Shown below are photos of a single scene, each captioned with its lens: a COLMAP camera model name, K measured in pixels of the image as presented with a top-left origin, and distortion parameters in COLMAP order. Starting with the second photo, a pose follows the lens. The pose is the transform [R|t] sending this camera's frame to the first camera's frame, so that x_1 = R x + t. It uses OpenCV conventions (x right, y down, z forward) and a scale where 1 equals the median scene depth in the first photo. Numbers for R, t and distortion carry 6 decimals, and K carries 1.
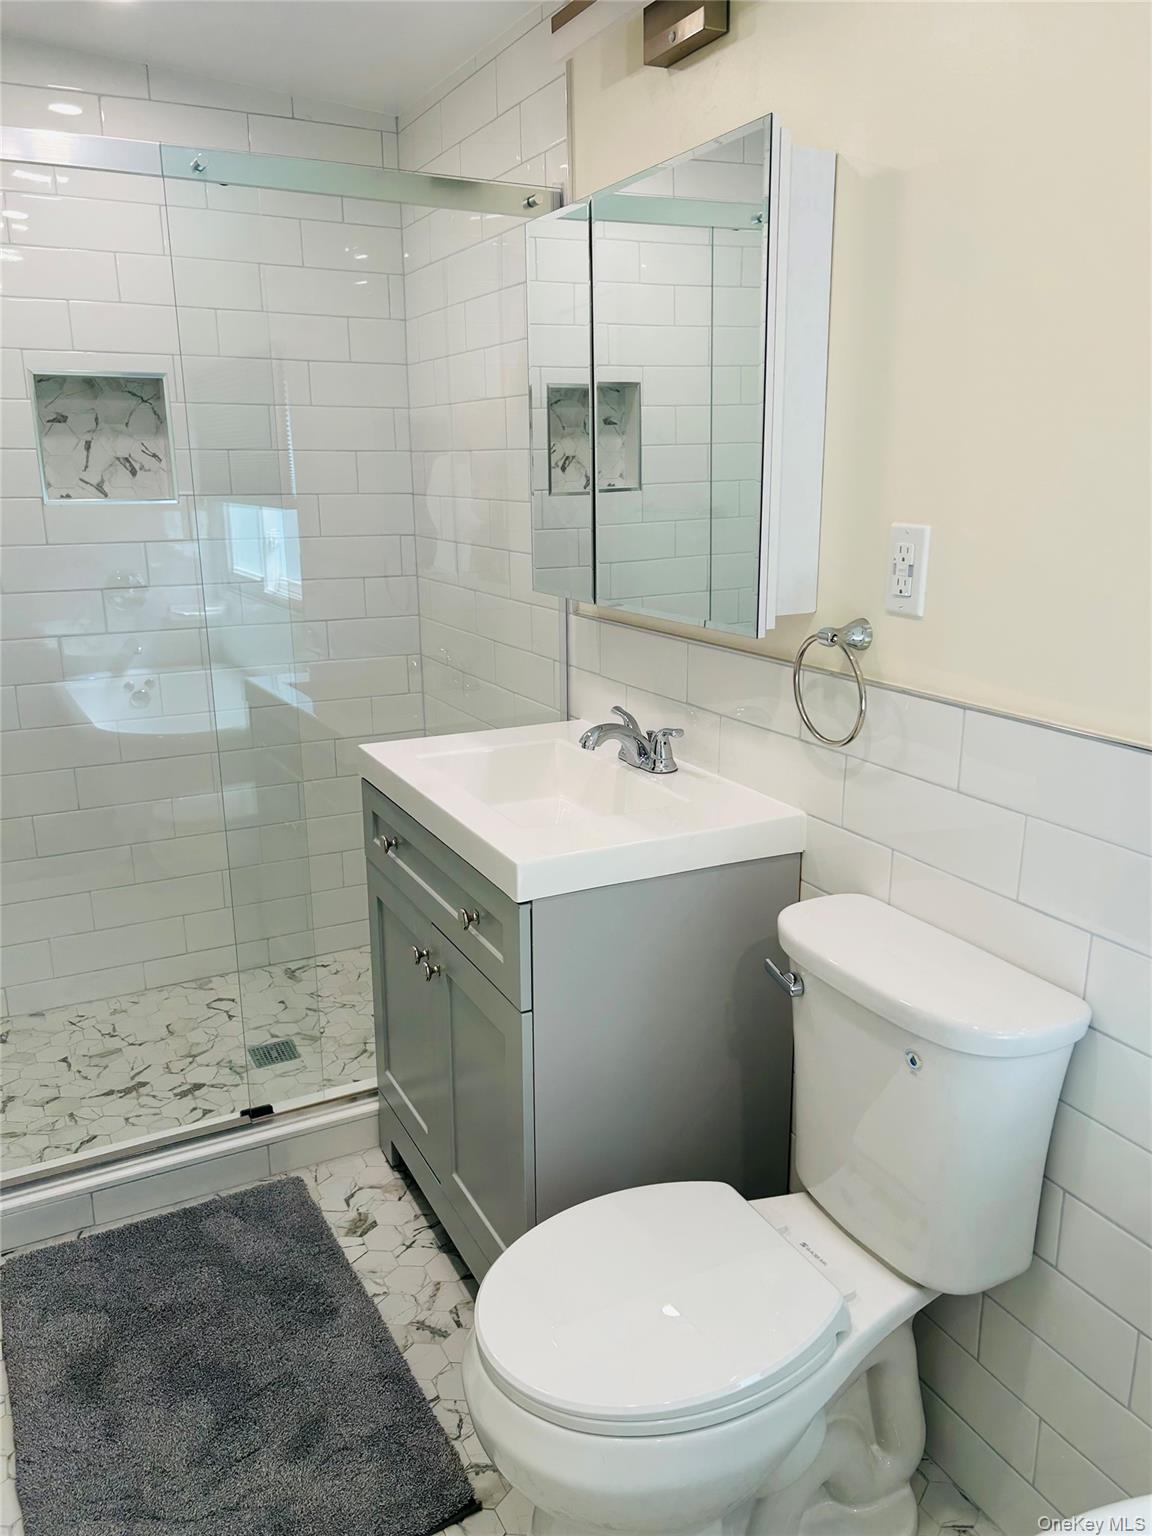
lens RADIAL K [[1158.2, 0, 580.2], [0, 1158.2, 774.4], [0, 0, 1]] dist [0.059353, -0.064008]
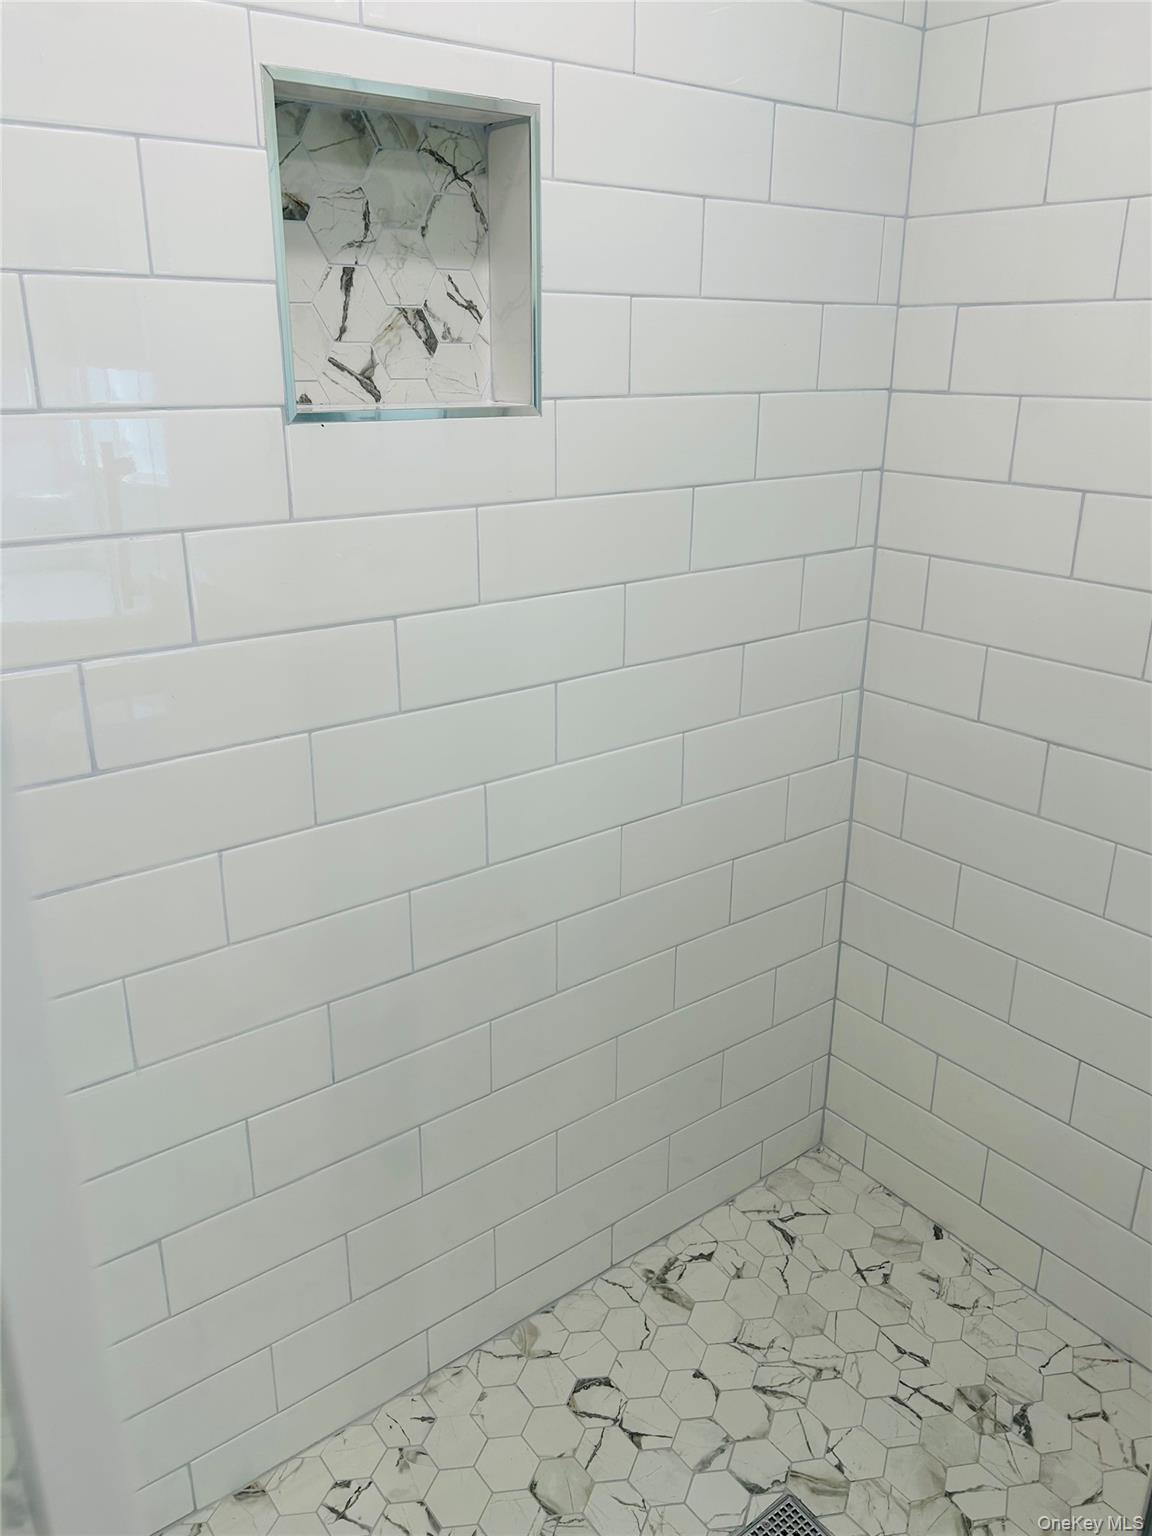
lens RADIAL K [[1158.2, 0, 572.0], [0, 1158.2, 758.5], [0, 0, 1]] dist [0.059353, -0.064008]
pose [[0.983679, -0.046758, 0.173753, -0.417111], [0.031283, 0.995382, 0.090756, -0.140896], [-0.177194, -0.083839, 0.980598, 0.545496]]
